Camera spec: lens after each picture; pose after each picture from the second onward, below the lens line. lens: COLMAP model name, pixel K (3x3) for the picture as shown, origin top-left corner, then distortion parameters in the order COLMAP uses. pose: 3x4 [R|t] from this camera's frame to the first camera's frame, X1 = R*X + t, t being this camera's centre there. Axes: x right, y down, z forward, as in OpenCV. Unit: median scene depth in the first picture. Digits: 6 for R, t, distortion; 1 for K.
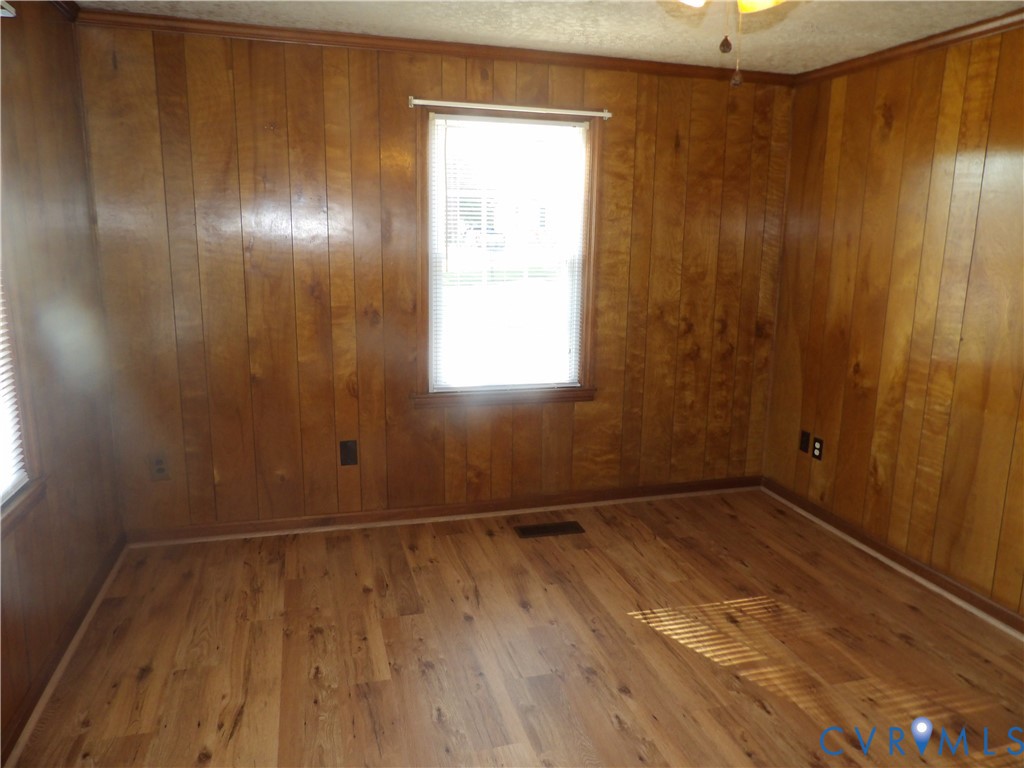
lens RADIAL K [[726.8, 0, 516.2], [0, 726.8, 379.2], [0, 0, 1]] dist [-0.043698, 0.052313]
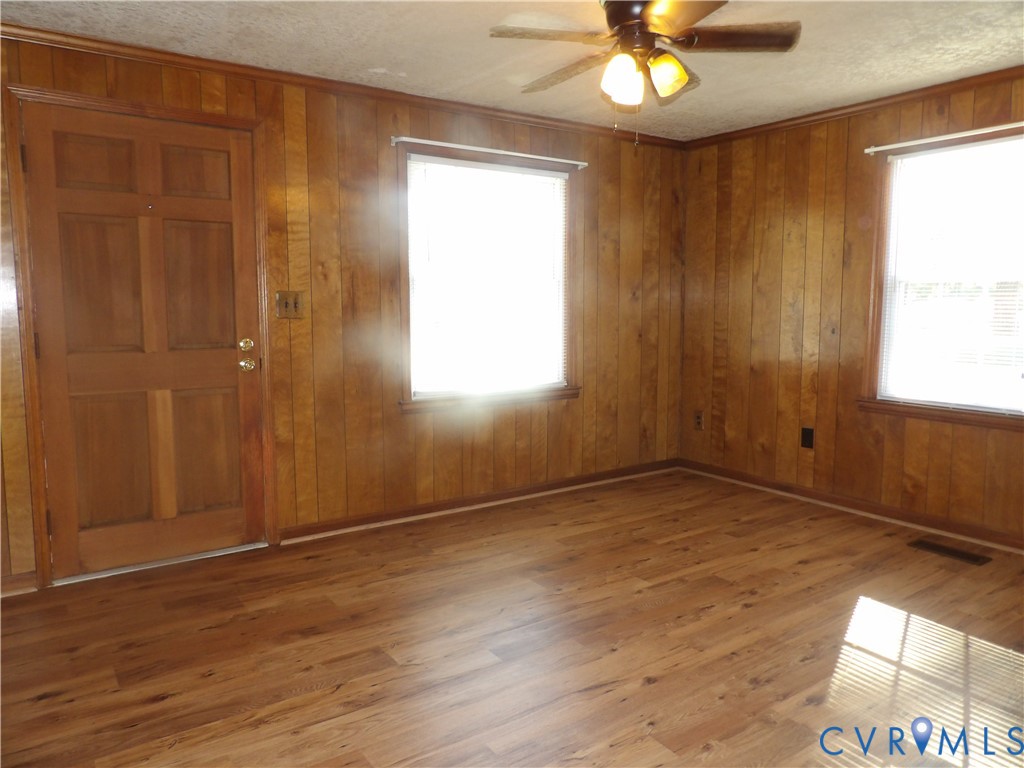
lens RADIAL K [[726.8, 0, 516.2], [0, 726.8, 379.2], [0, 0, 1]] dist [-0.043698, 0.052313]
pose [[0.323422, 0.085325, -0.942400, 0.822369], [-0.176604, 0.983870, 0.028471, 0.059396], [0.929628, 0.157224, 0.333274, 0.111124]]
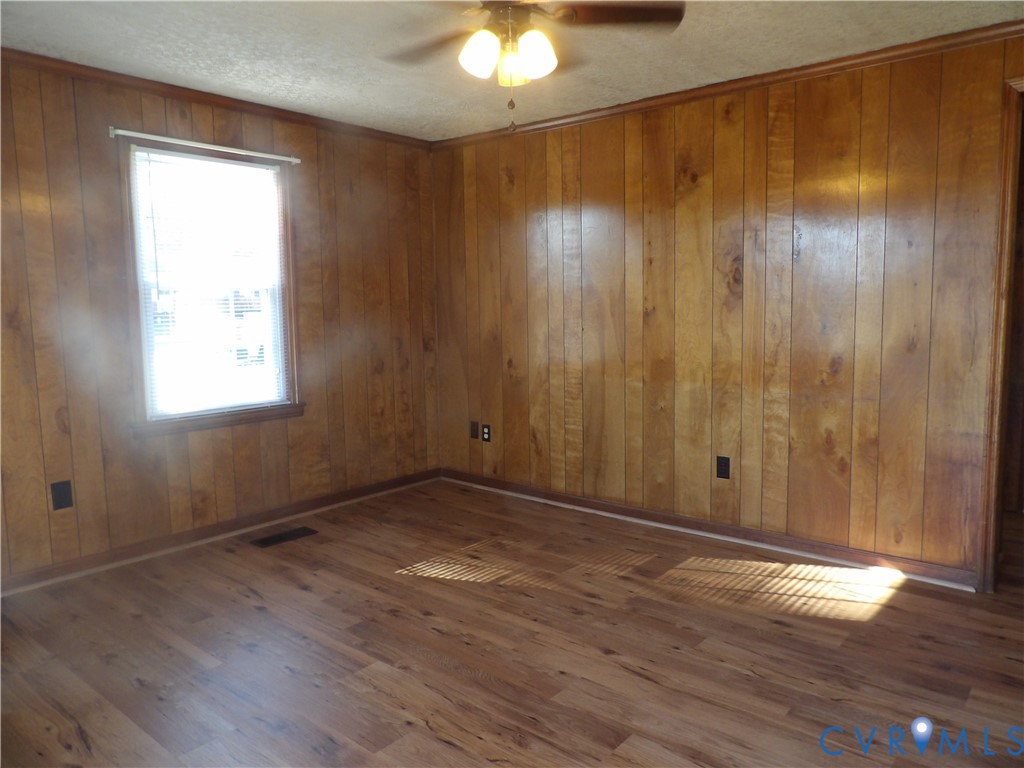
lens RADIAL K [[726.8, 0, 516.2], [0, 726.8, 379.2], [0, 0, 1]] dist [-0.043698, 0.052313]
pose [[0.830673, -0.086377, 0.550020, -0.258747], [0.136641, 0.989307, -0.050999, 0.086537], [-0.539733, 0.117519, 0.833593, -0.104093]]
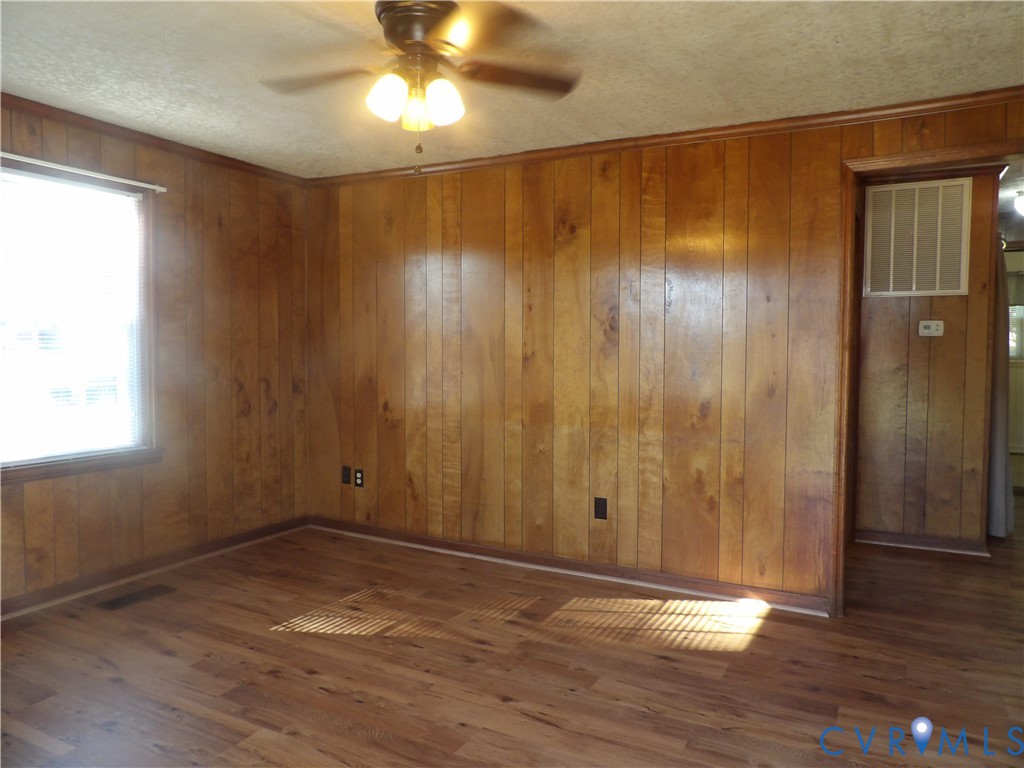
lens RADIAL K [[726.8, 0, 516.2], [0, 726.8, 379.2], [0, 0, 1]] dist [-0.043698, 0.052313]
pose [[0.700954, -0.045308, 0.711766, -0.297047], [0.144848, 0.986225, -0.079869, 0.078128], [-0.698343, 0.159082, 0.697861, -0.072485]]
